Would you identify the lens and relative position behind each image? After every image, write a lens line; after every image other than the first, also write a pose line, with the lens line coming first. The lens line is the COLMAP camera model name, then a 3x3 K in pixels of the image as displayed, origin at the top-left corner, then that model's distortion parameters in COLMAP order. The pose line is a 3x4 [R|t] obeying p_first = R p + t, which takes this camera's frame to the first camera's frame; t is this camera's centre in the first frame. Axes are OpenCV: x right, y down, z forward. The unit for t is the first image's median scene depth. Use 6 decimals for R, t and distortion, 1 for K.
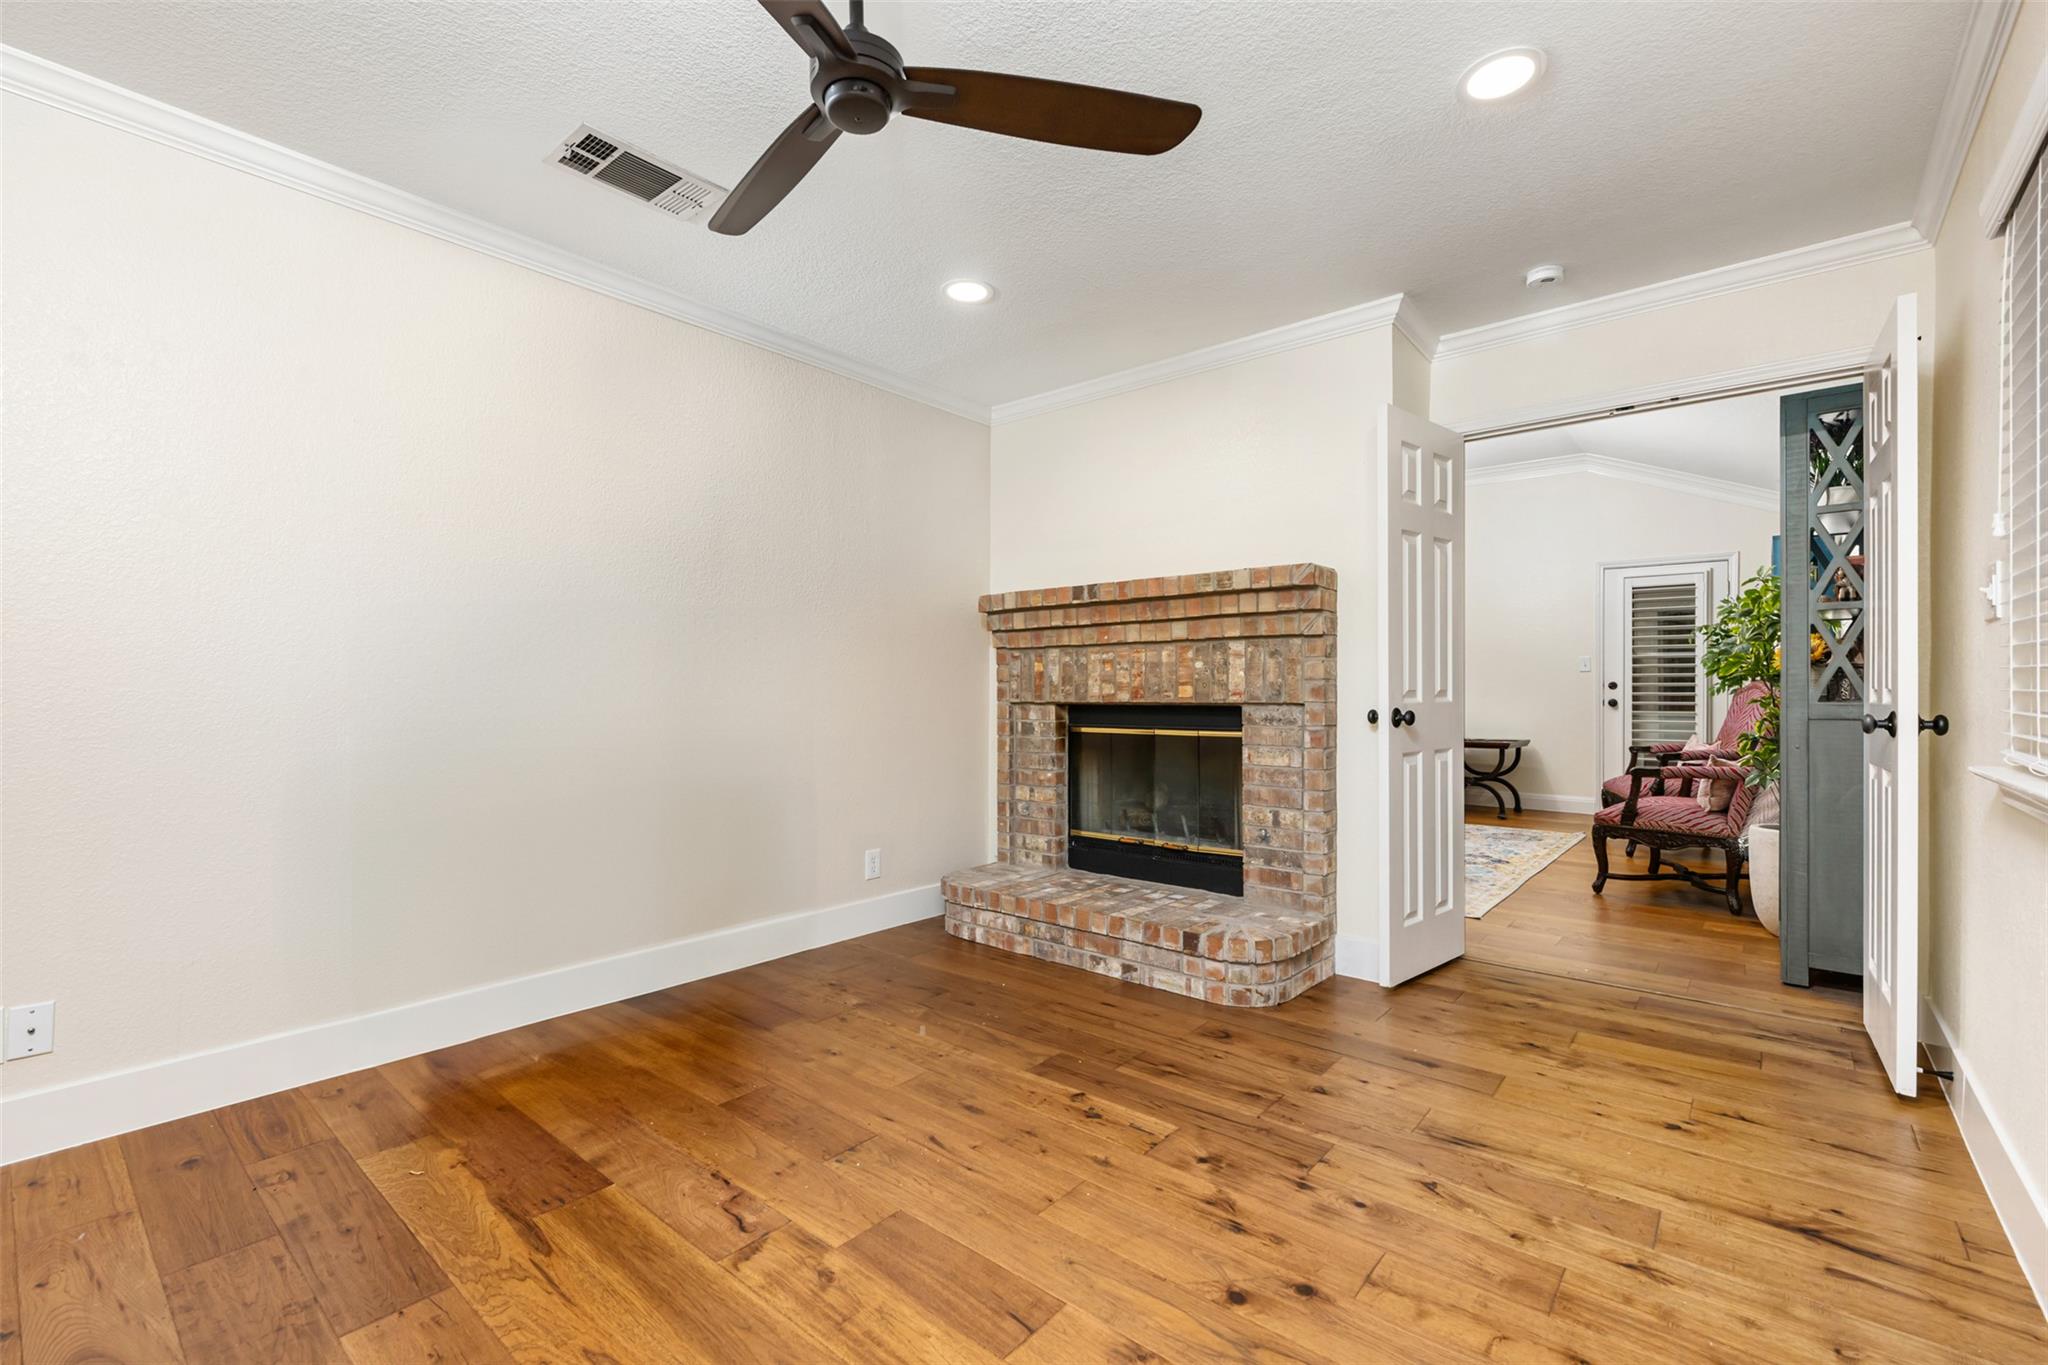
lens RADIAL K [[876.9, 0, 1033.0], [0, 876.9, 700.4], [0, 0, 1]] dist [-0.002250, 0.000312]
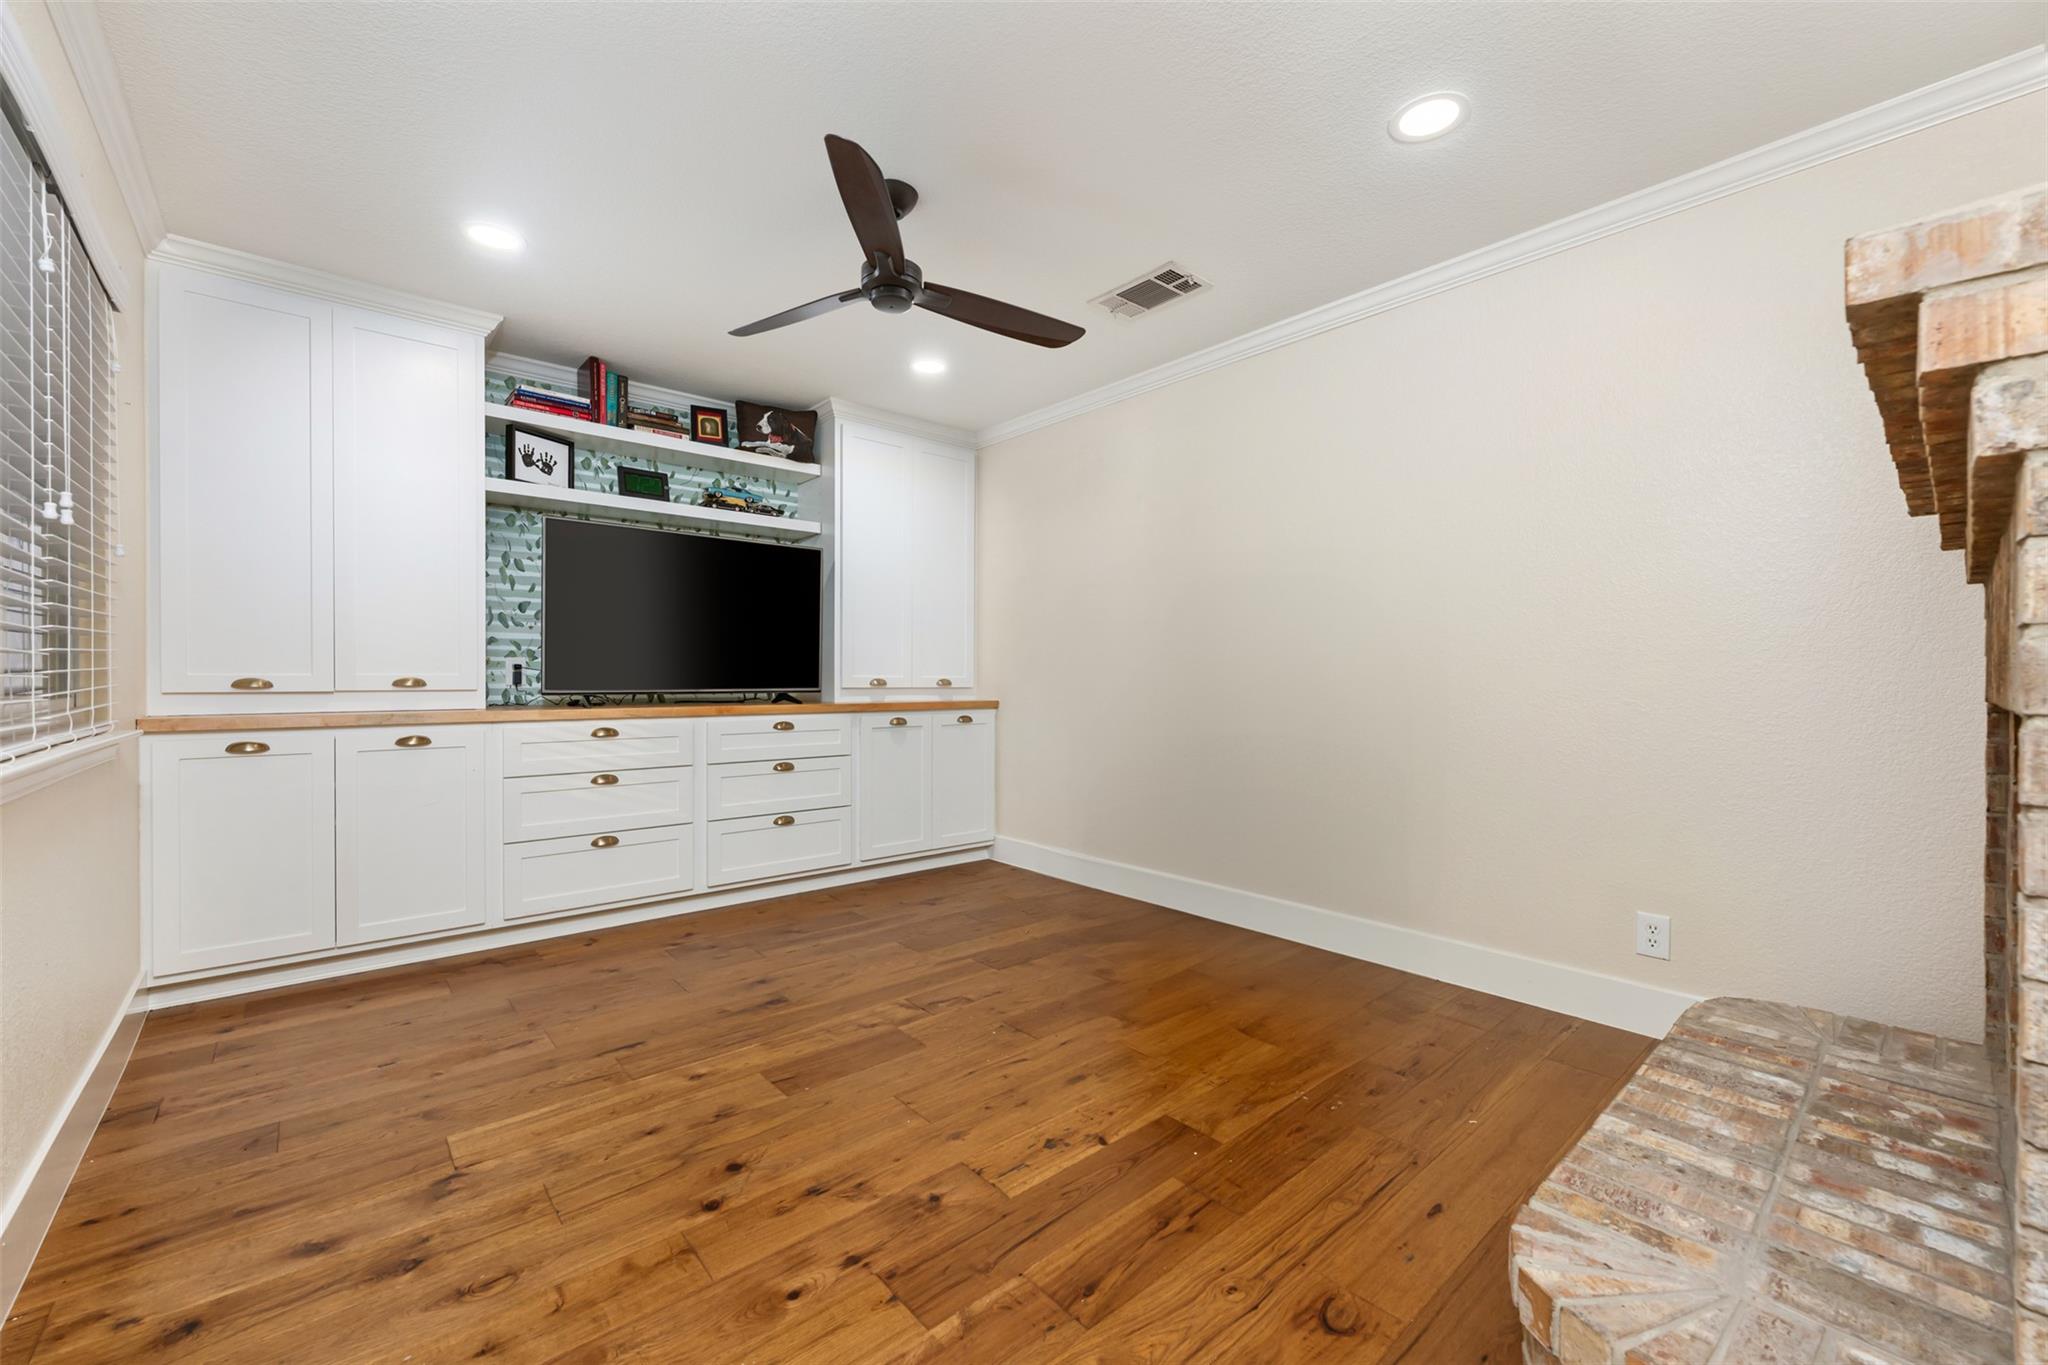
lens RADIAL K [[815.7, 0, 1013.9], [0, 815.7, 679.4], [0, 0, 1]] dist [-0.000069, -0.000768]
pose [[-0.160573, 0.000922, -0.987024, 0.908486], [-0.011669, 0.999928, 0.002832, -0.009300], [0.986955, 0.011973, -0.160550, 1.091691]]
